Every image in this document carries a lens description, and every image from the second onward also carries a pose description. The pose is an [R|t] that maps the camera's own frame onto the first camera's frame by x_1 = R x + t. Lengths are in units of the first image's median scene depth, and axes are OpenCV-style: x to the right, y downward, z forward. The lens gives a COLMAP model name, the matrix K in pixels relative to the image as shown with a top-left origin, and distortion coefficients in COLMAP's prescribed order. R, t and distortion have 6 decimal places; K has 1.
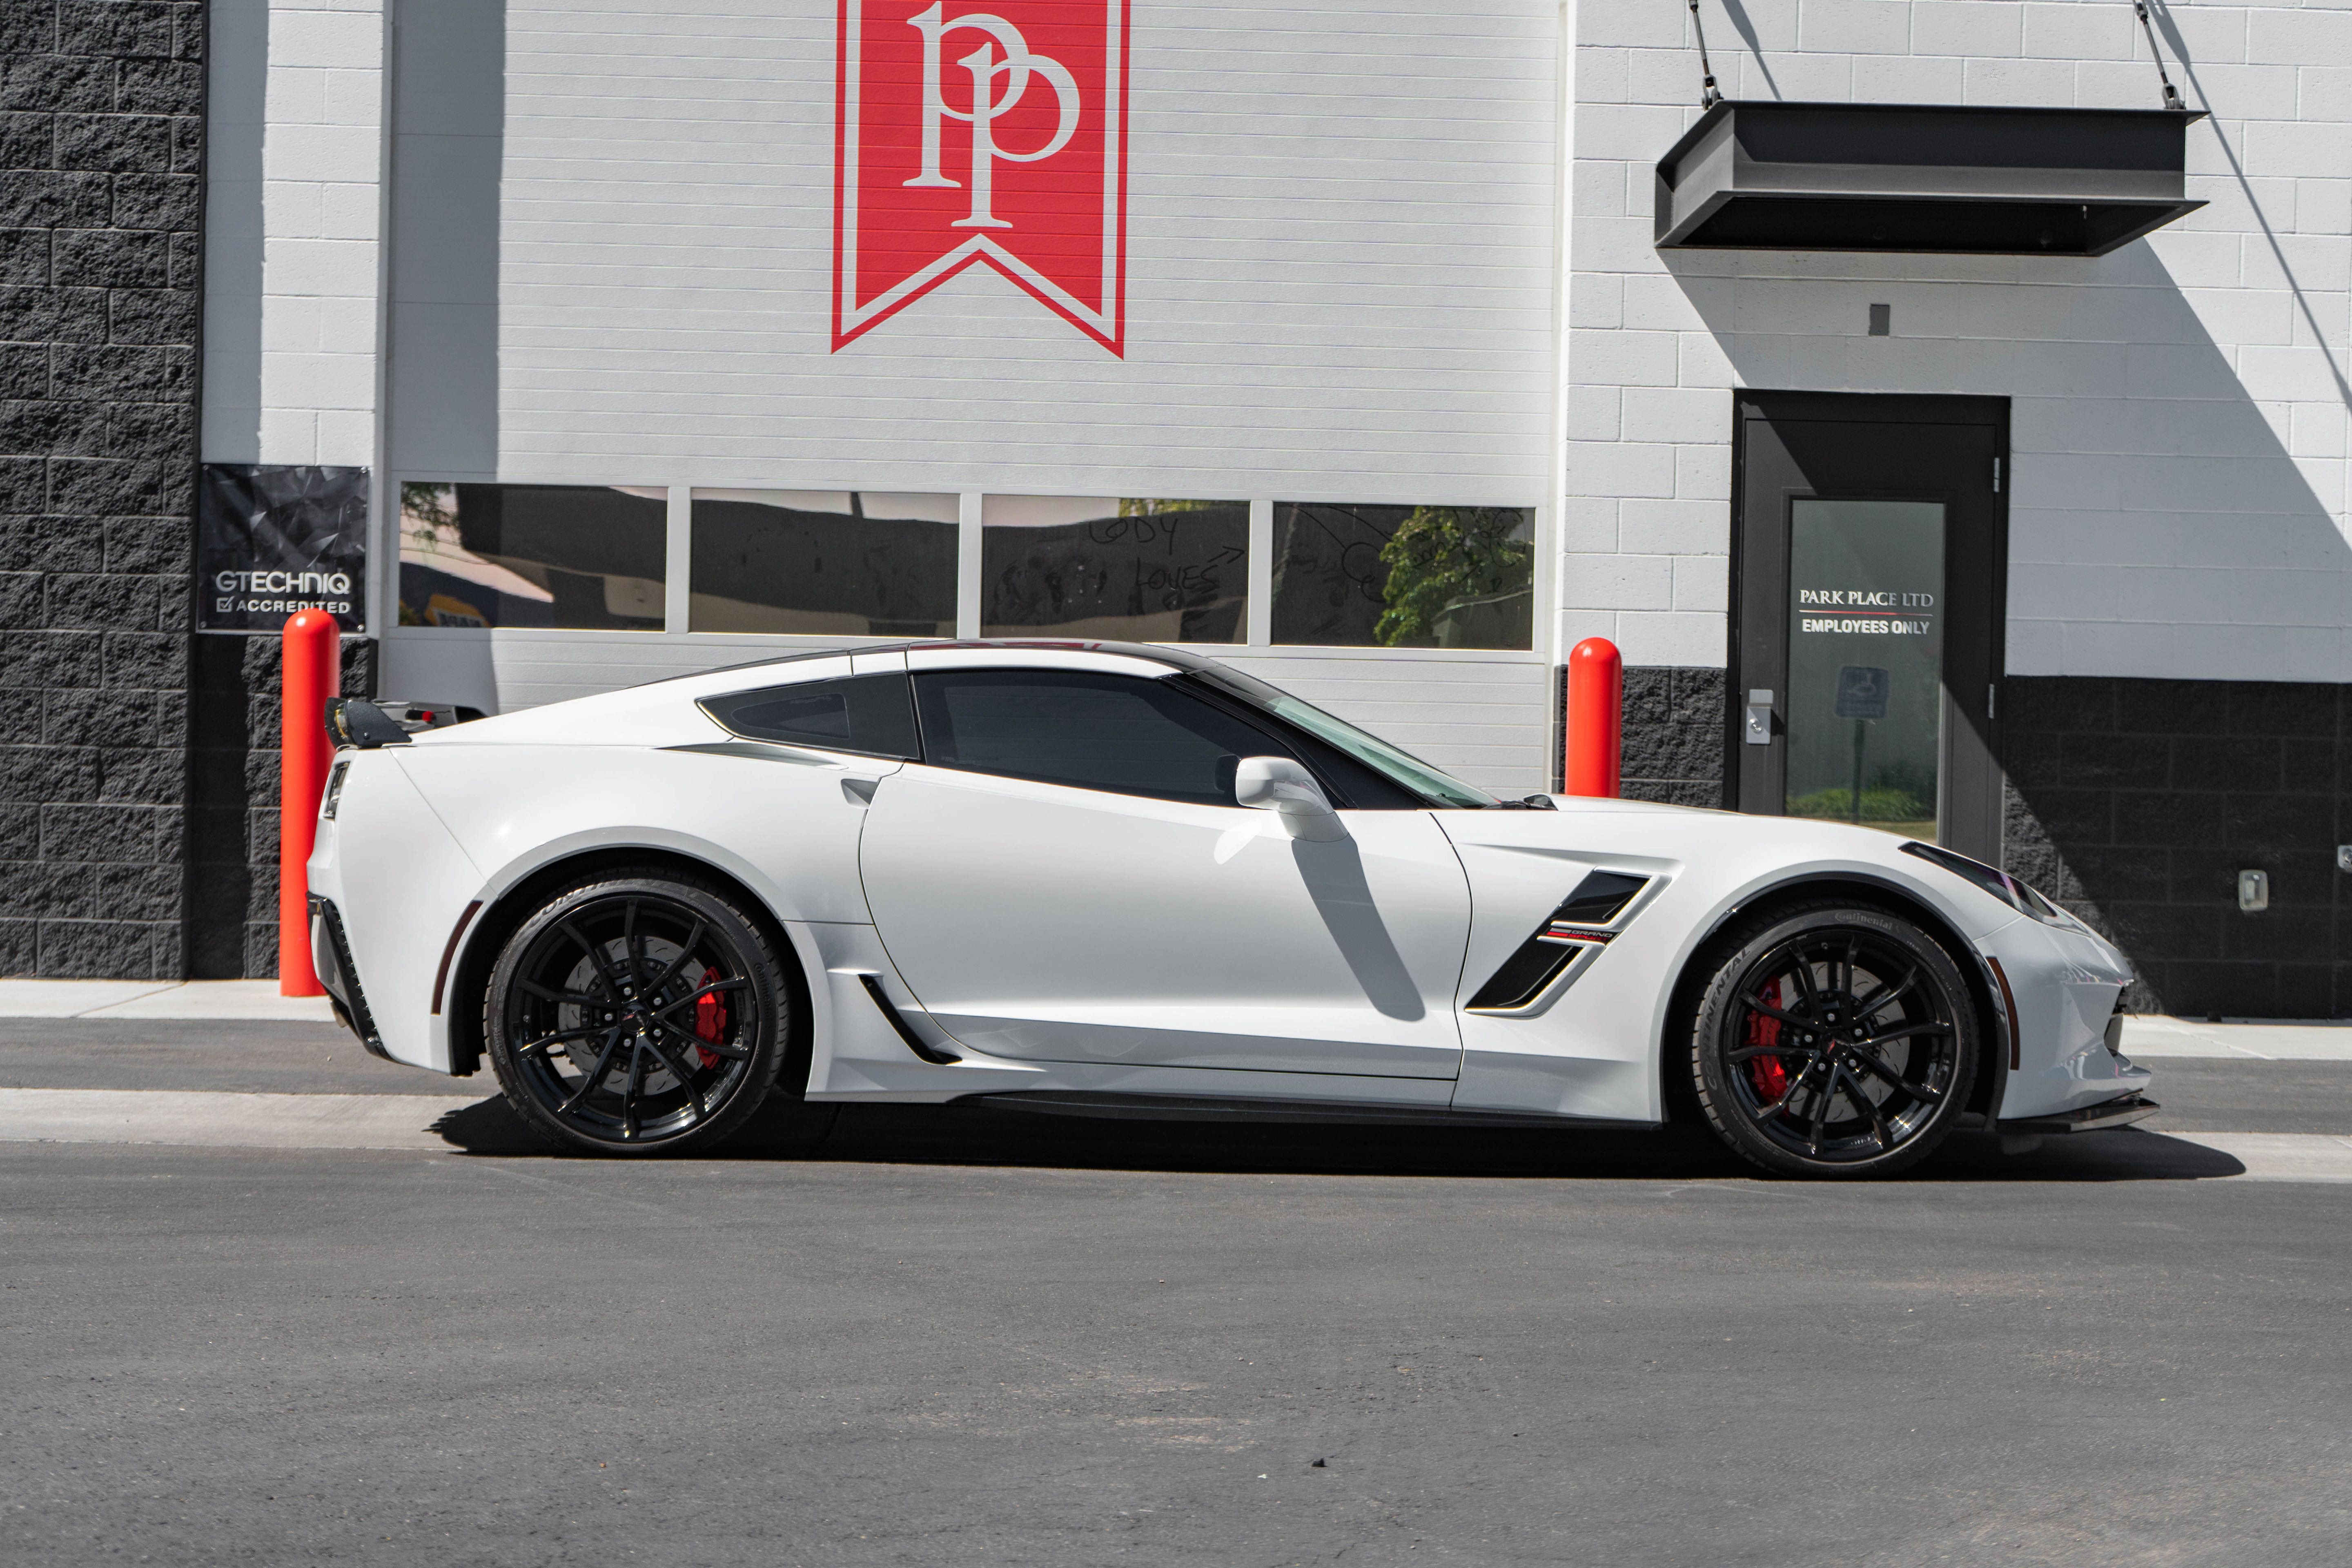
lens RADIAL K [[3765.5, 0, 1176.0], [0, 3765.5, 784.0], [0, 0, 1]] dist [0.041910, 0.028304]
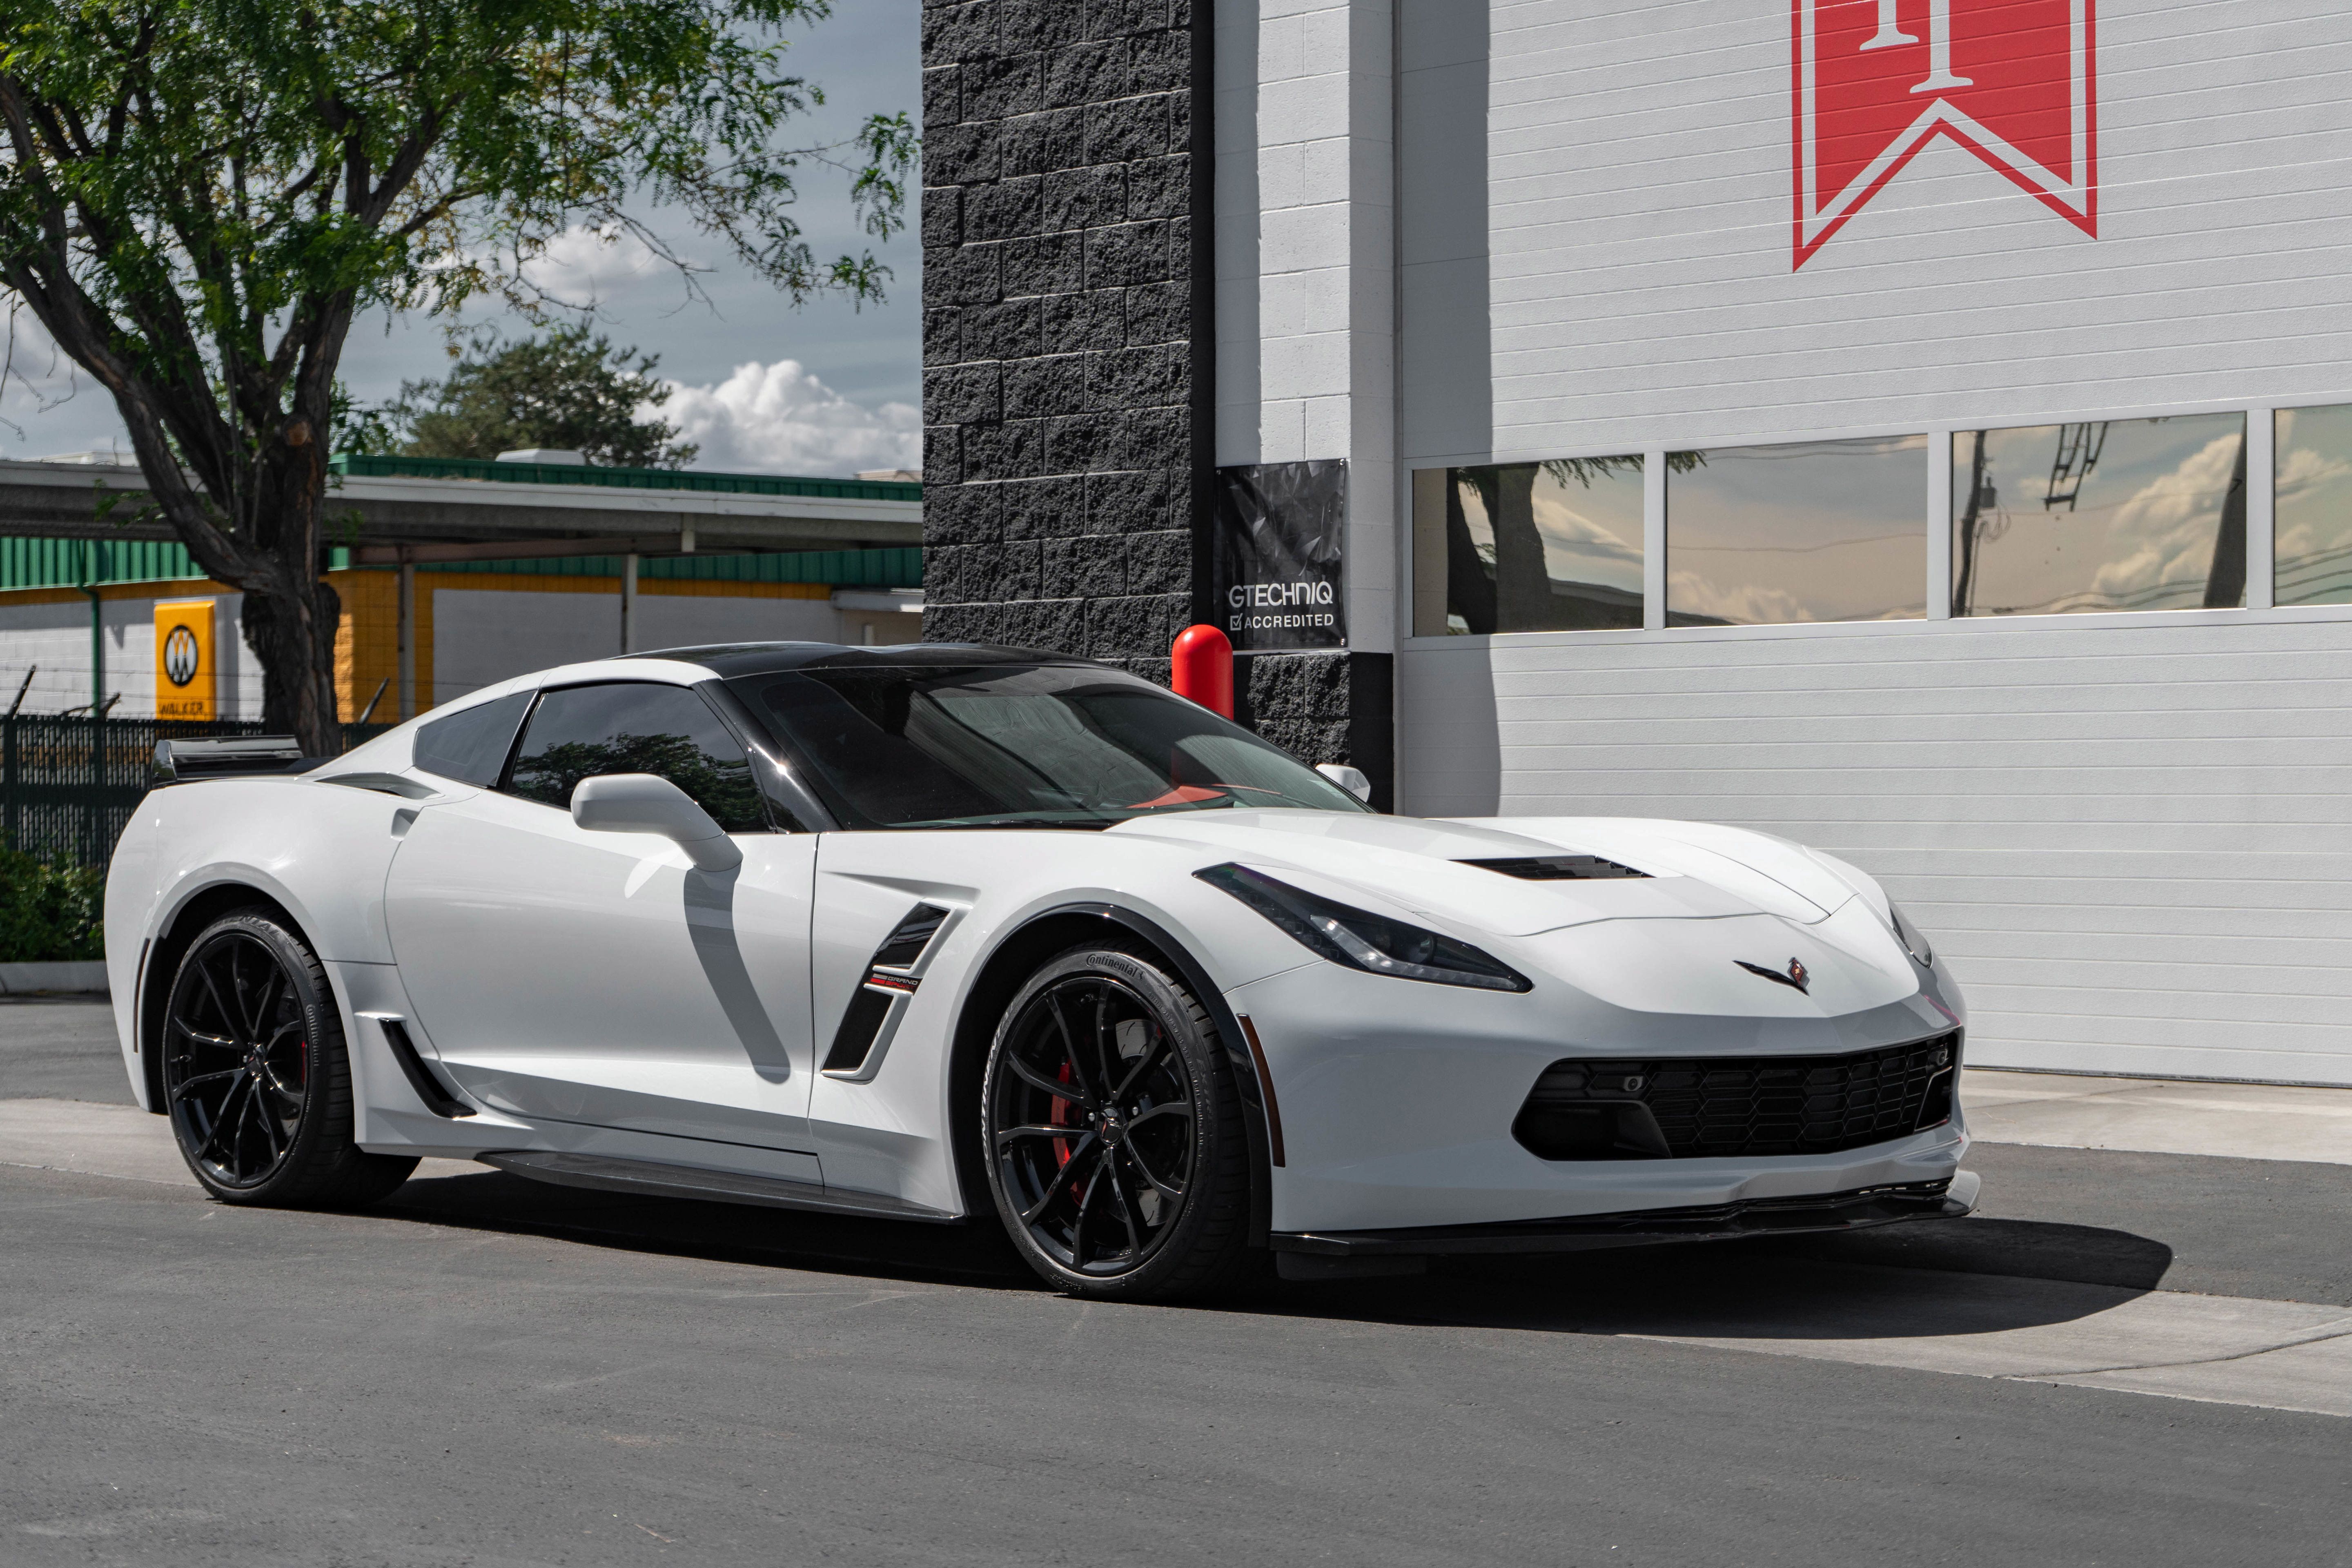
lens RADIAL K [[4799.8, 0, 1141.9], [0, 4799.8, 793.6], [0, 0, 1]] dist [0.038366, 0.232201]
pose [[0.664362, -0.020518, -0.747129, 0.592750], [0.014706, 0.999788, -0.014381, 0.009513], [0.747266, -0.001433, 0.664523, 0.223406]]
